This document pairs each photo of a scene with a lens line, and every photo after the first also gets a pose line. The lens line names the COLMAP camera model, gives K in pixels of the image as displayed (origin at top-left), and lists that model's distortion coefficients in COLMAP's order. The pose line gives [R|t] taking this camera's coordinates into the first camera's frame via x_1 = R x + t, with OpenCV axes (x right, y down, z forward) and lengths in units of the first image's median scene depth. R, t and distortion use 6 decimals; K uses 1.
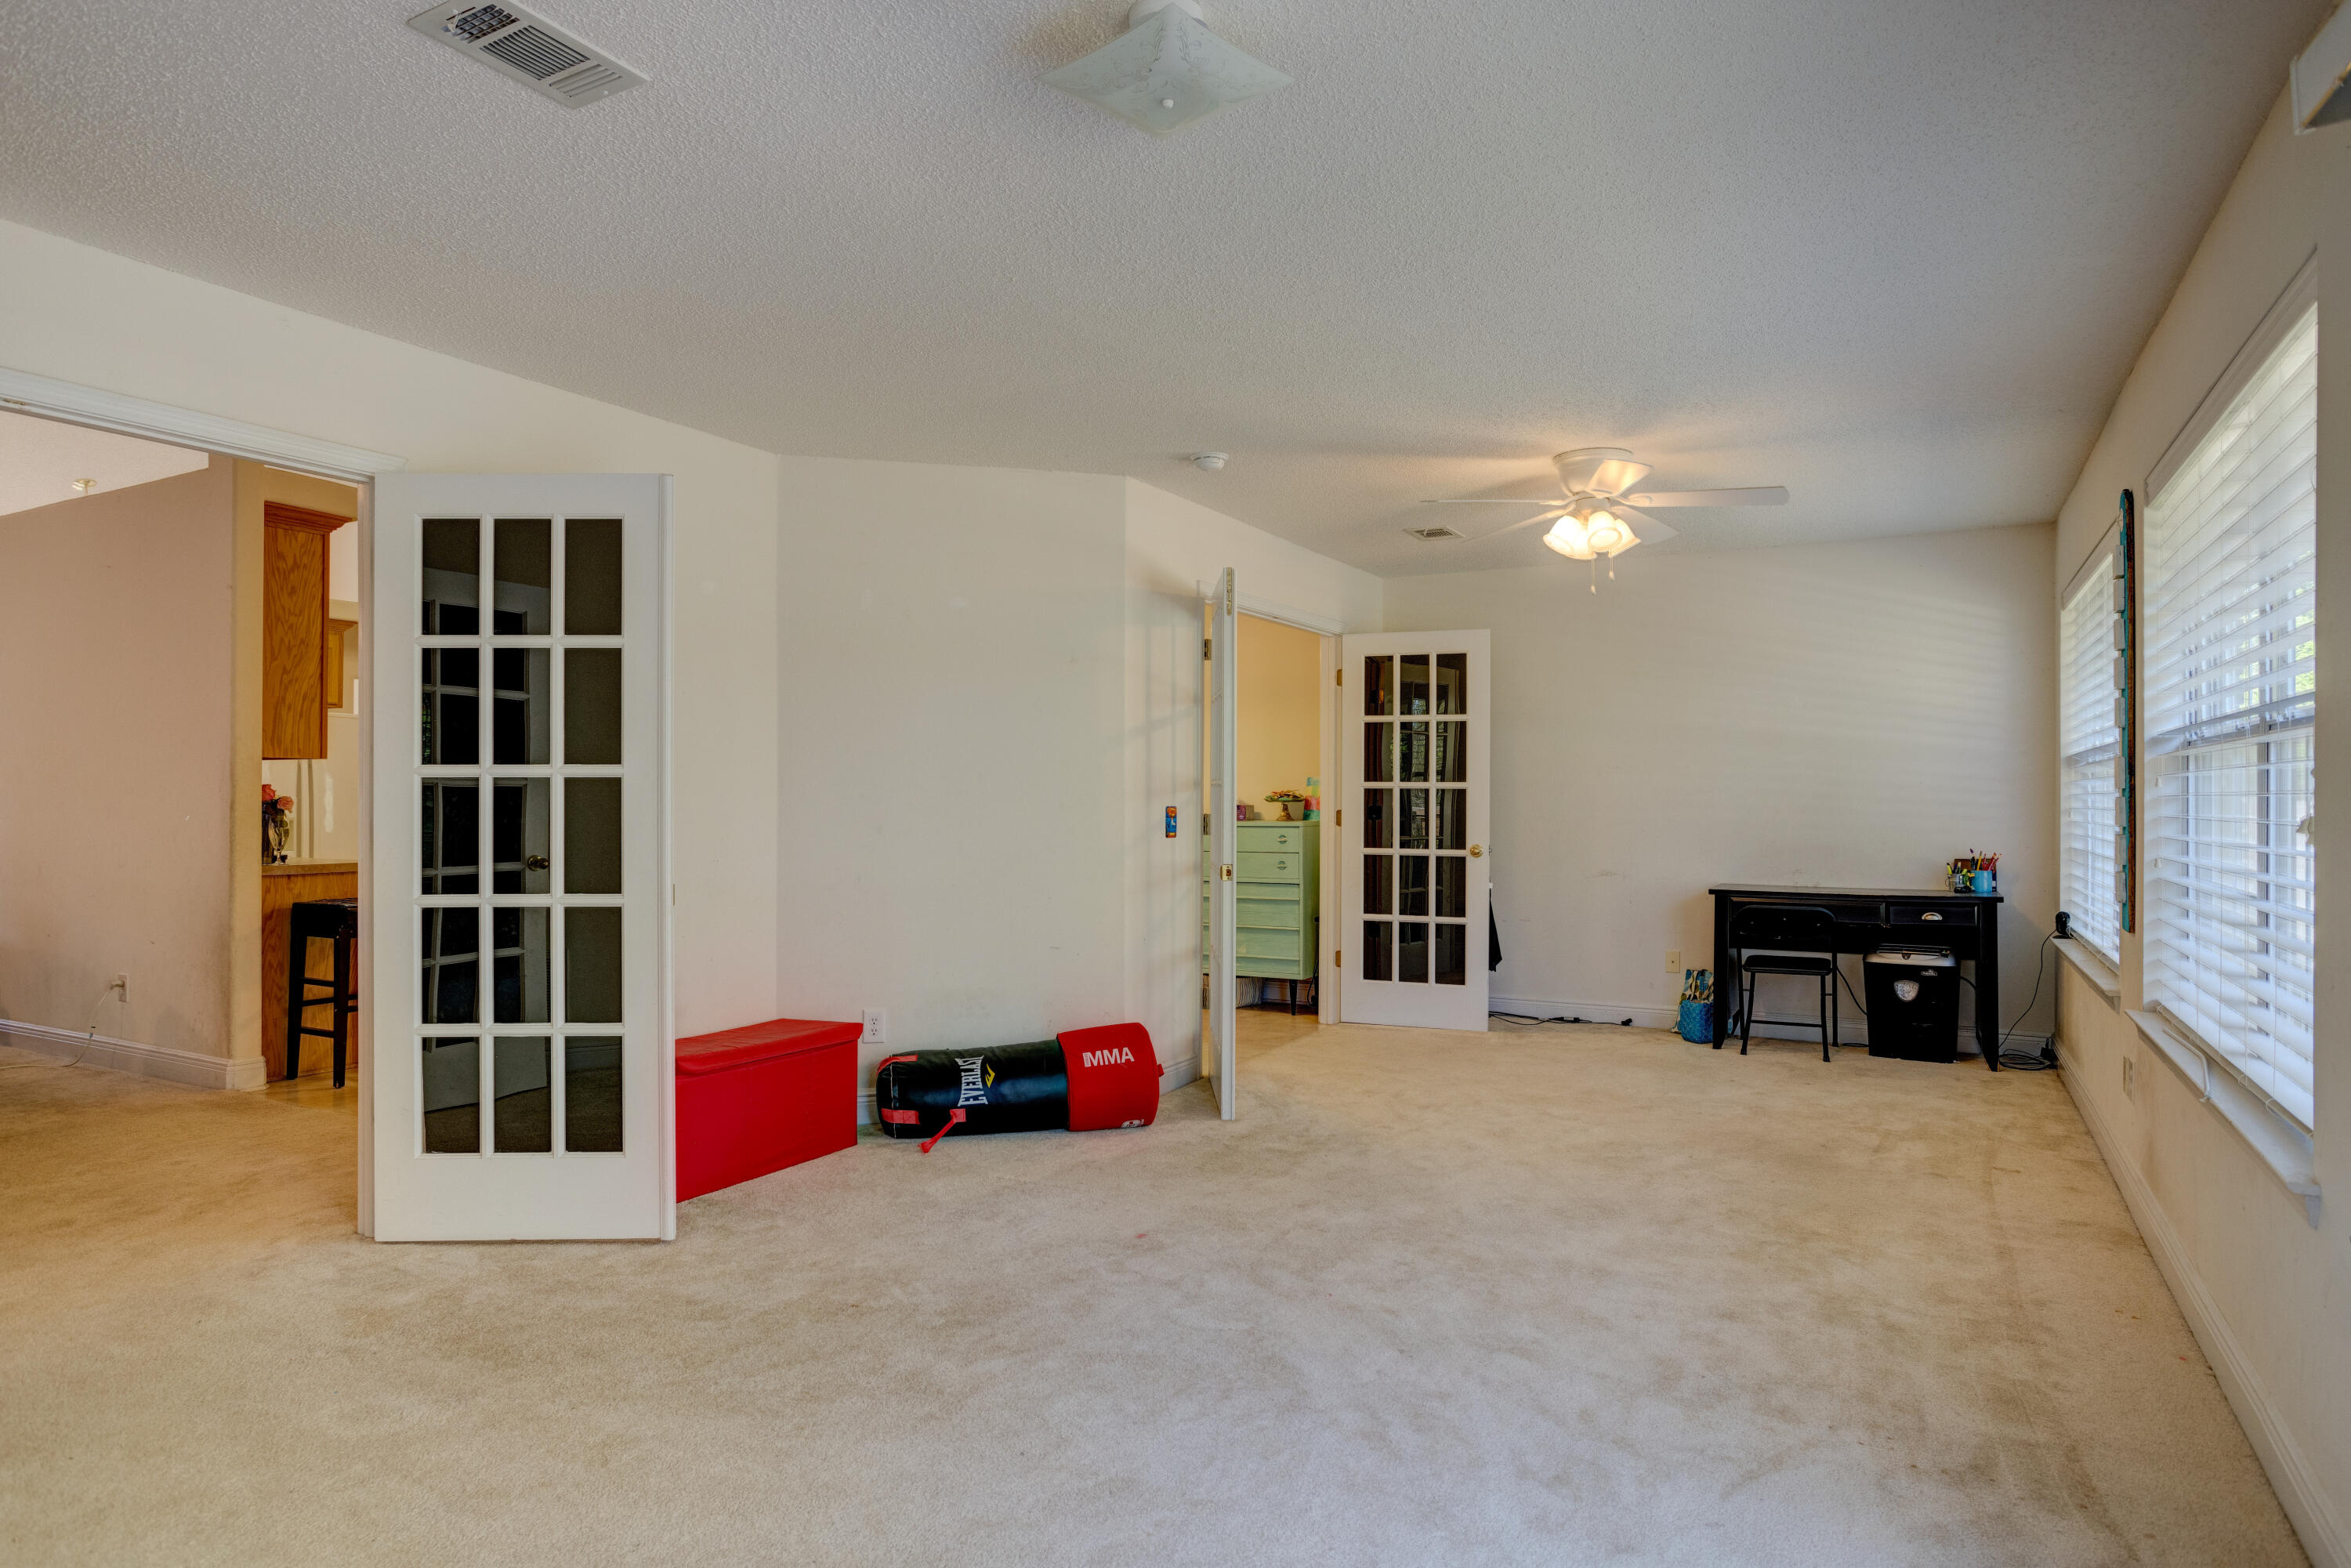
lens RADIAL K [[1322.1, 0, 1175.7], [0, 1322.1, 801.5], [0, 0, 1]] dist [0.000673, 0.000221]
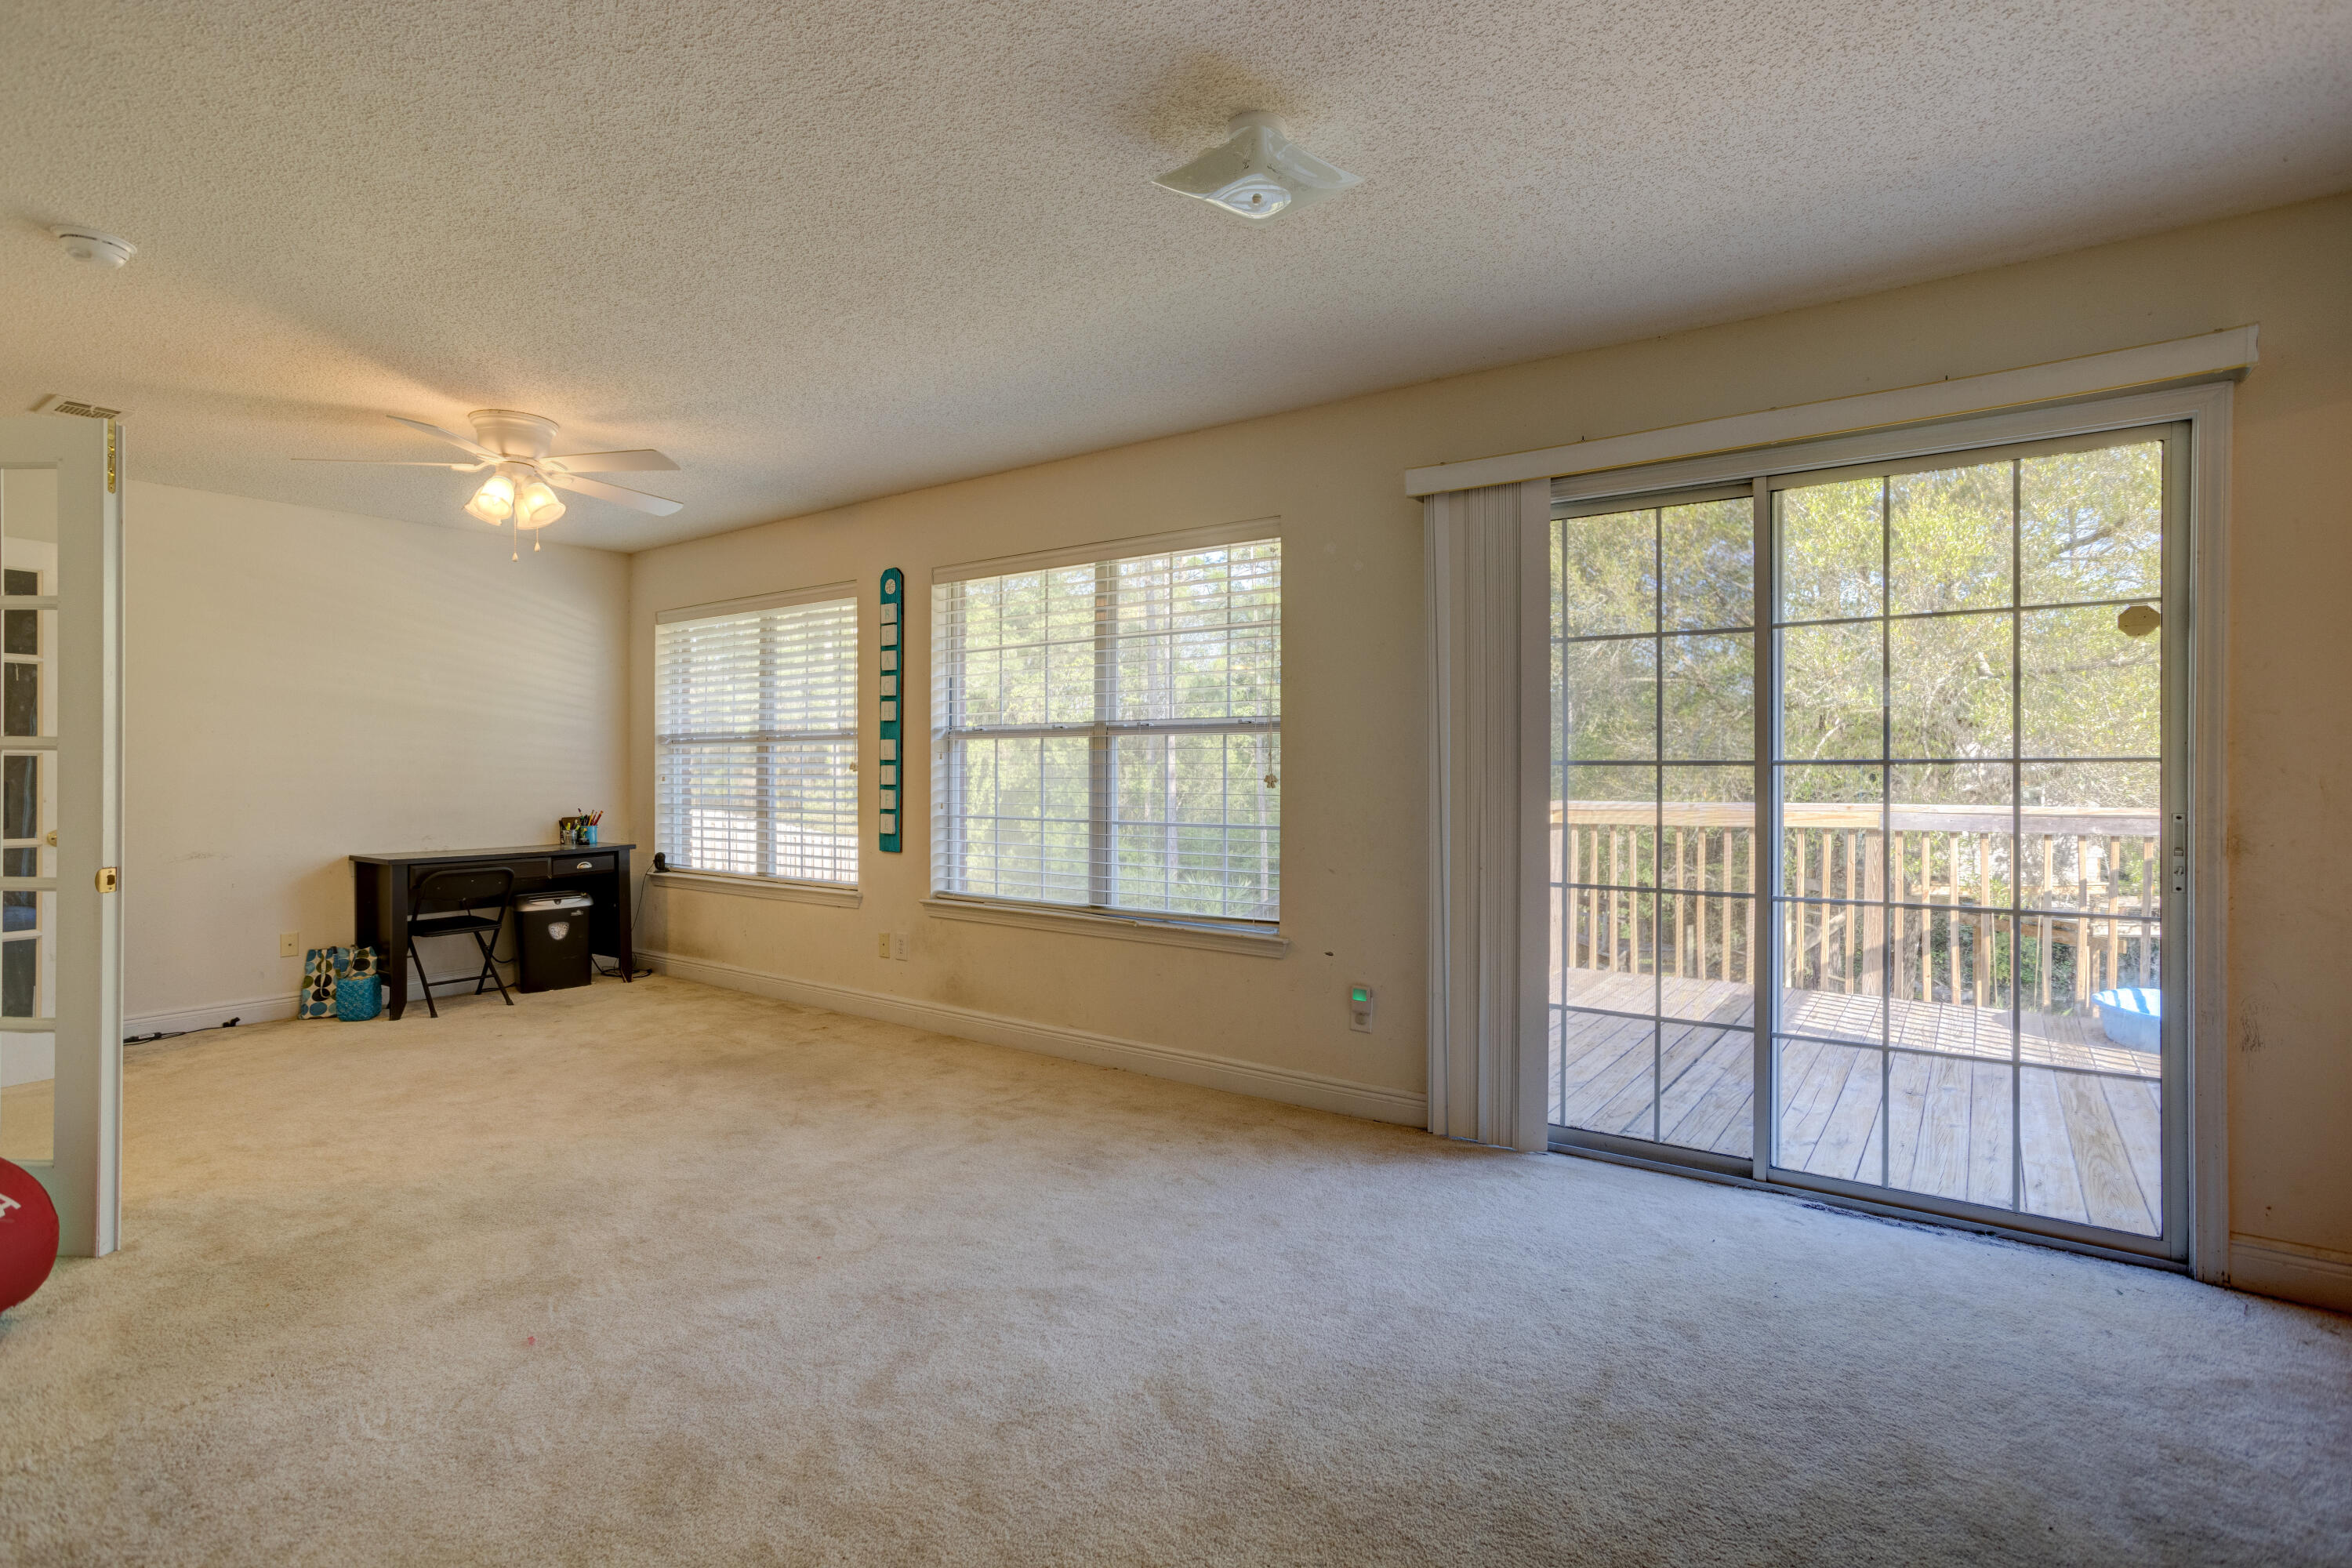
lens RADIAL K [[1141.9, 0, 1174.3], [0, 1141.9, 770.2], [0, 0, 1]] dist [-0.051937, 0.034633]
pose [[0.122274, -0.002902, 0.992492, -0.394415], [0.004334, 0.999988, 0.002390, -0.000497], [-0.992487, 0.004010, 0.122285, 0.347918]]
